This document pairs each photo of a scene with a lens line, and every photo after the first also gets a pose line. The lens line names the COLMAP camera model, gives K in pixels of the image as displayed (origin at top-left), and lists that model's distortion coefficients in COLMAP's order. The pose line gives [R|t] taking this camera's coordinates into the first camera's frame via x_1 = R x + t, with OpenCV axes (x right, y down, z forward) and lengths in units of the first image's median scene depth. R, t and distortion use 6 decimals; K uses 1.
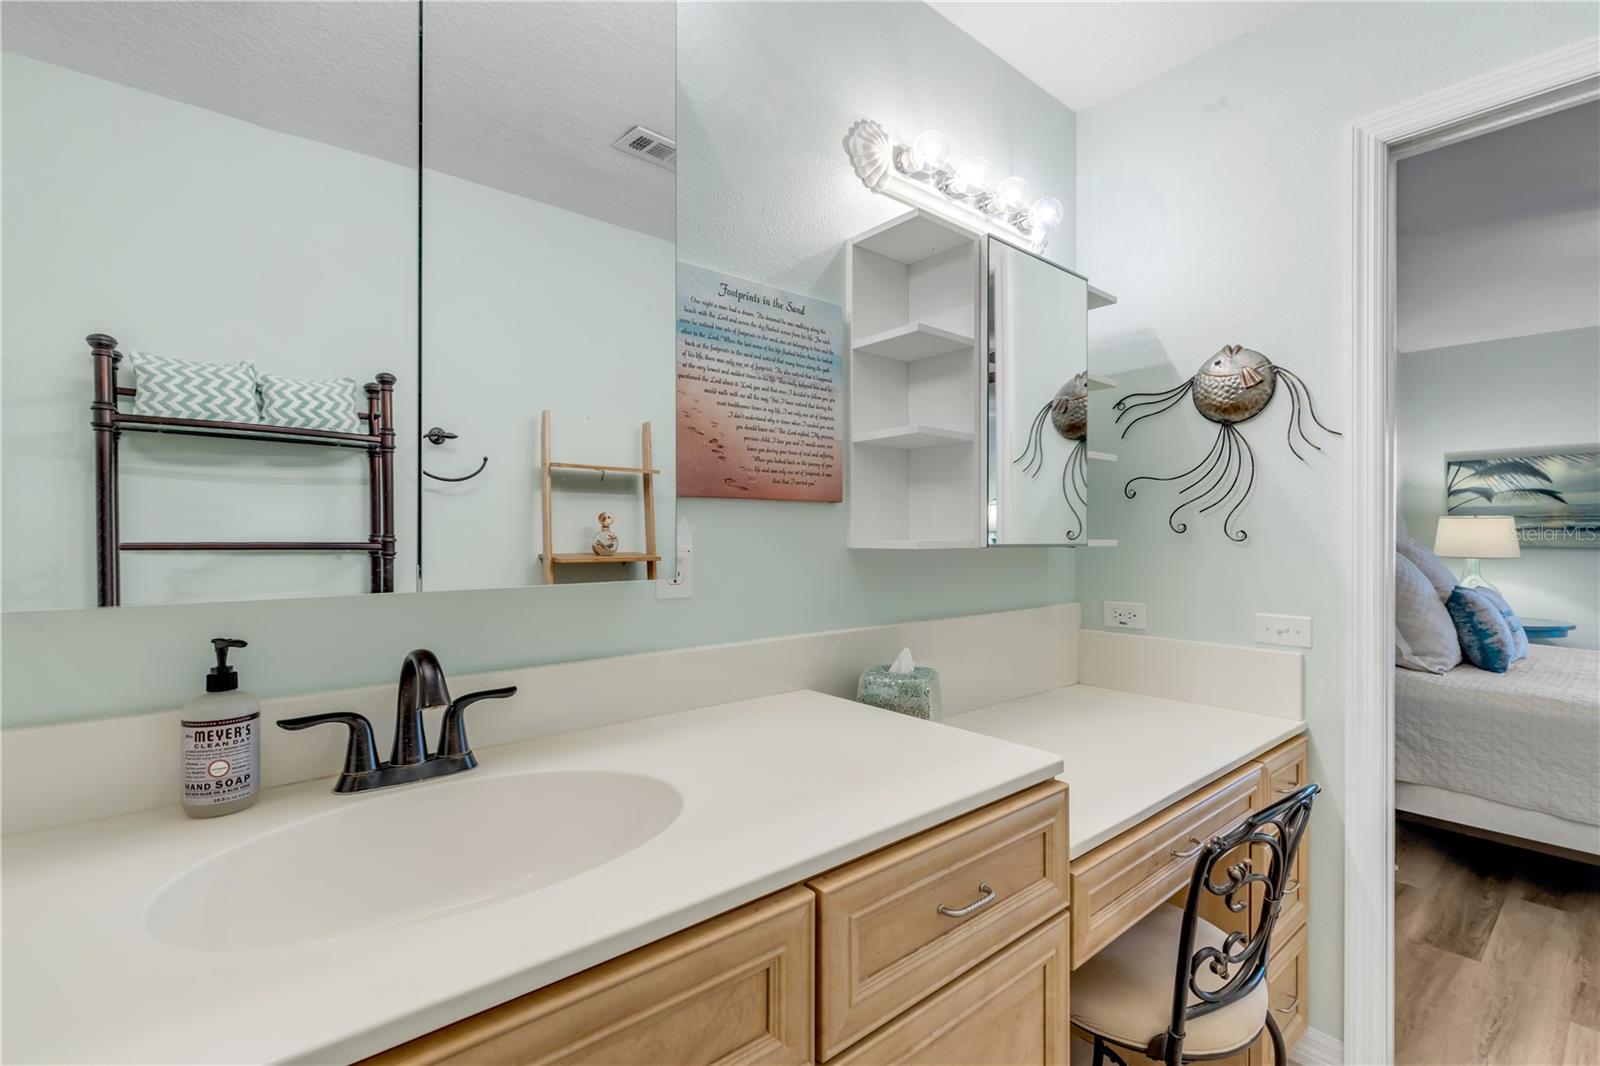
lens RADIAL K [[722.6, 0, 799.4], [0, 722.6, 533.4], [0, 0, 1]] dist [0.004795, -0.000351]
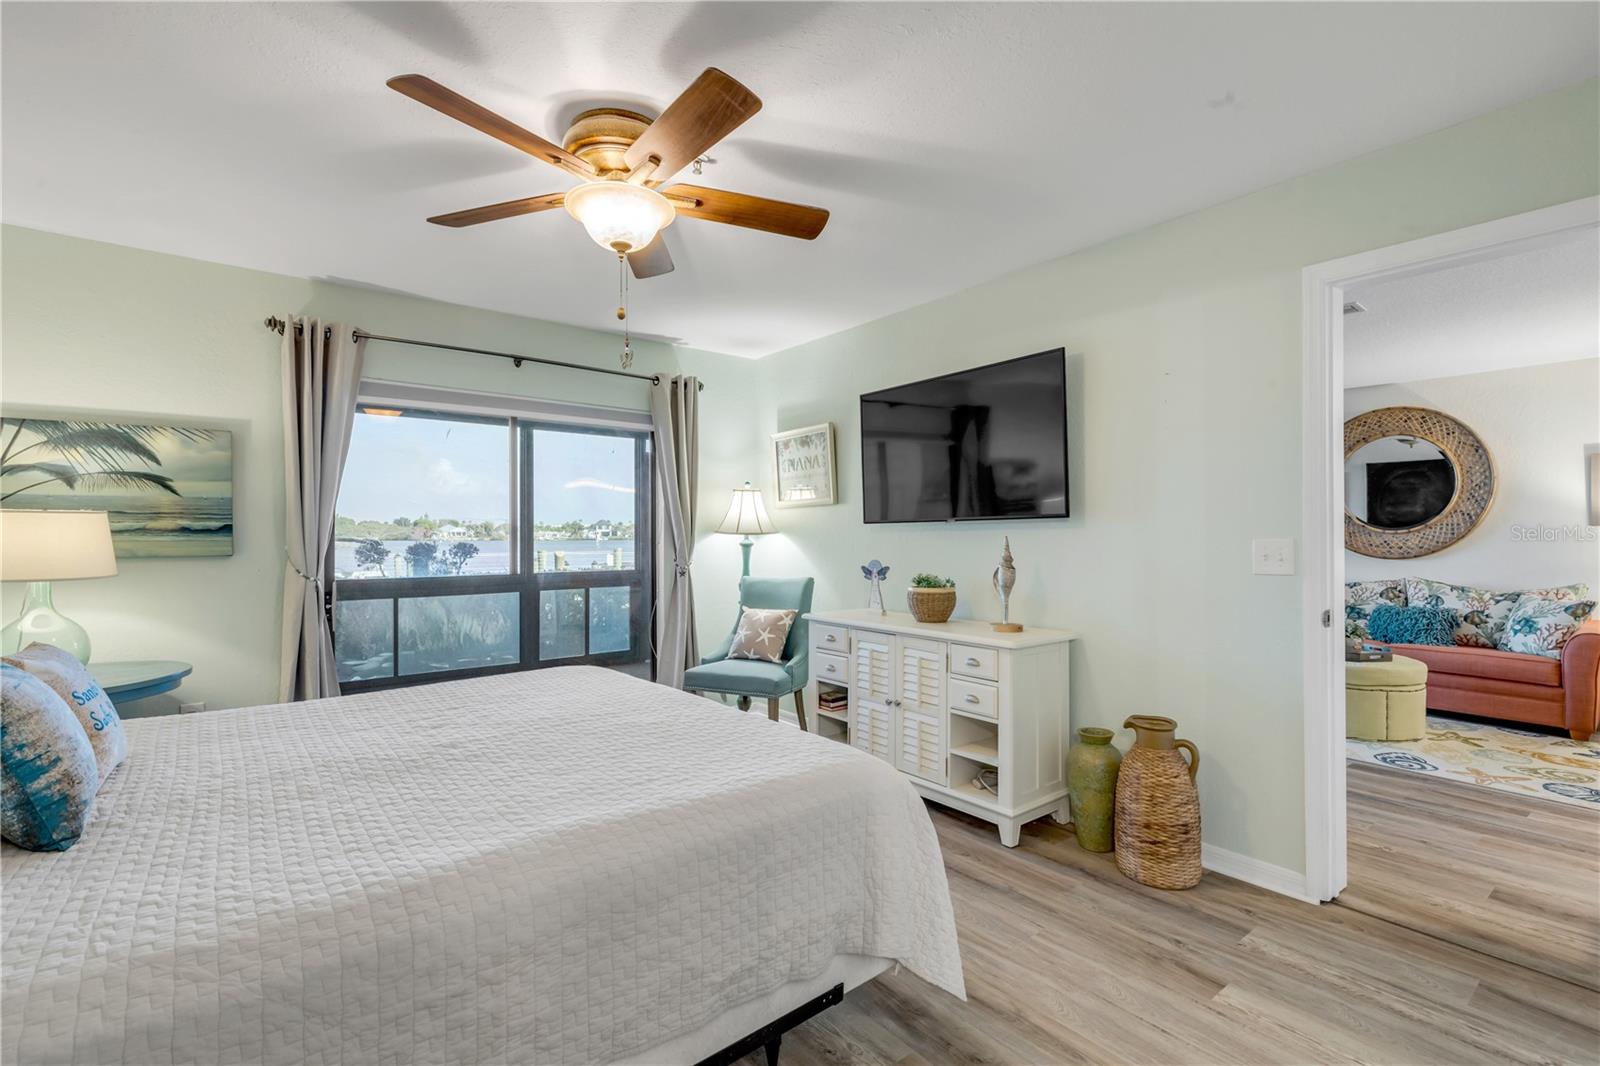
lens RADIAL K [[722.6, 0, 798.3], [0, 722.6, 536.4], [0, 0, 1]] dist [0.004795, -0.000351]
pose [[0.039337, -0.002014, 0.999224, 1.102391], [-0.004968, 0.999985, 0.002211, -0.017000], [-0.999214, -0.005051, 0.039326, 1.091352]]
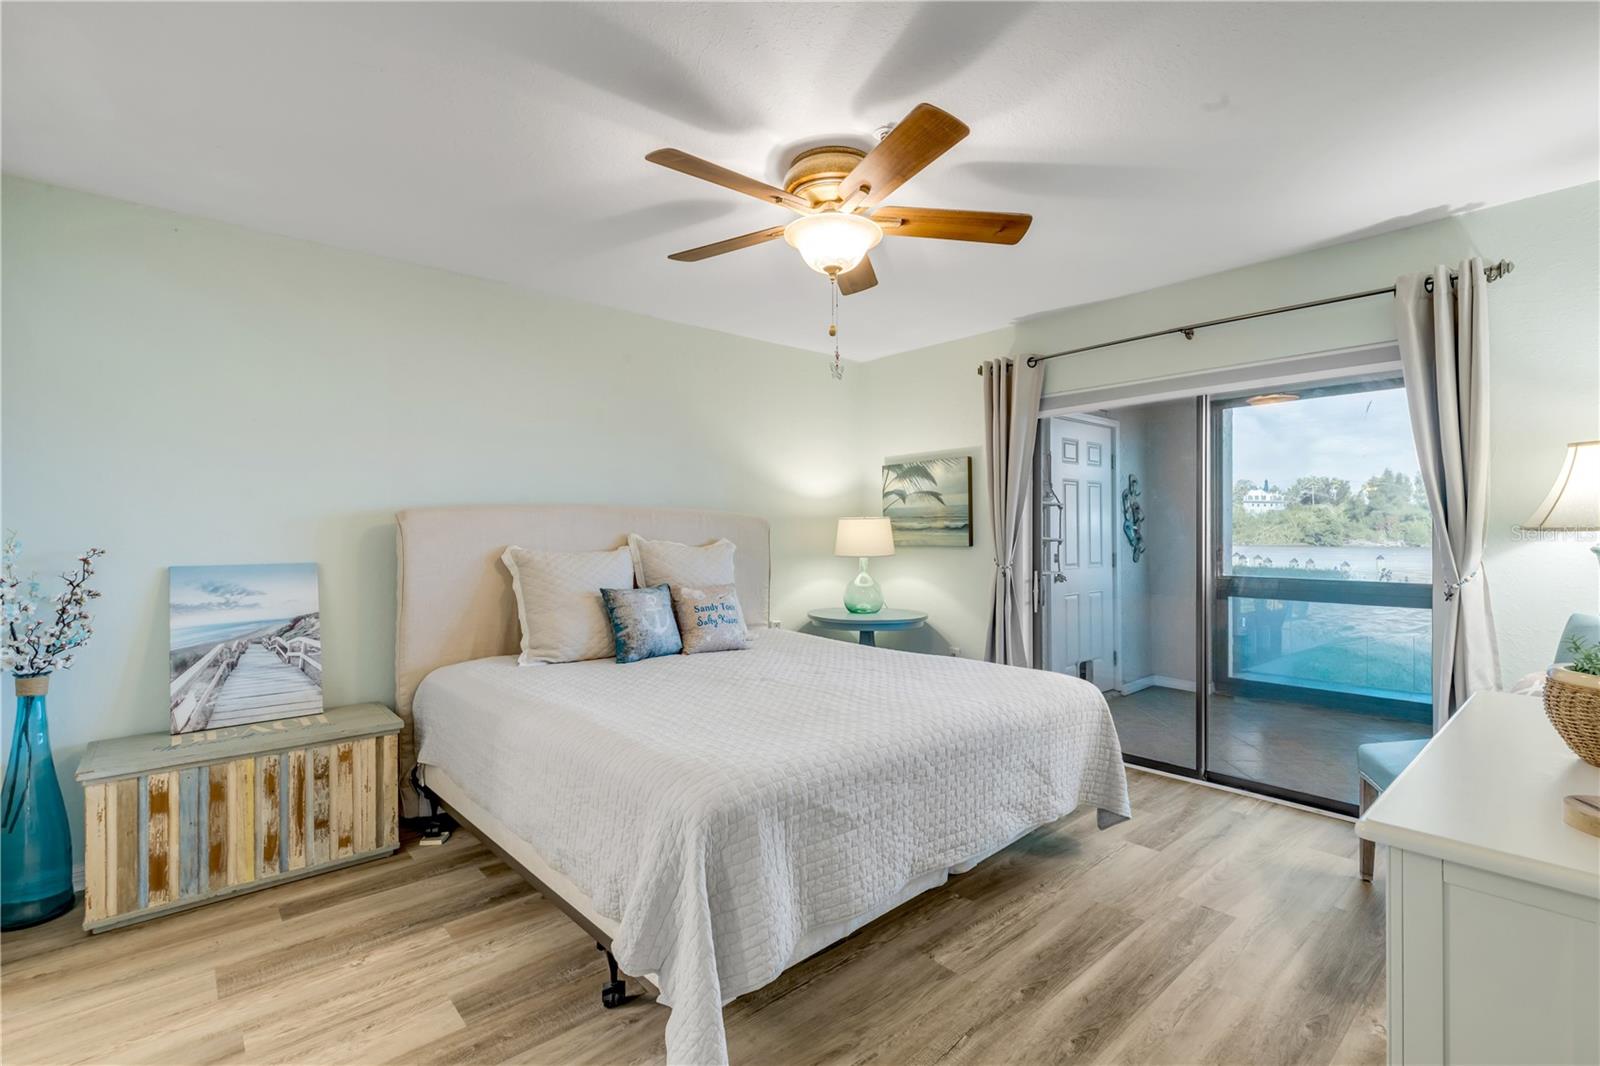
lens RADIAL K [[722.6, 0, 800.3], [0, 722.6, 534.7], [0, 0, 1]] dist [0.004795, -0.000351]
pose [[0.999885, -0.001958, 0.015065, 2.560087], [0.001787, 0.999935, 0.011294, -0.030734], [-0.015086, -0.011266, 0.999823, -0.197419]]
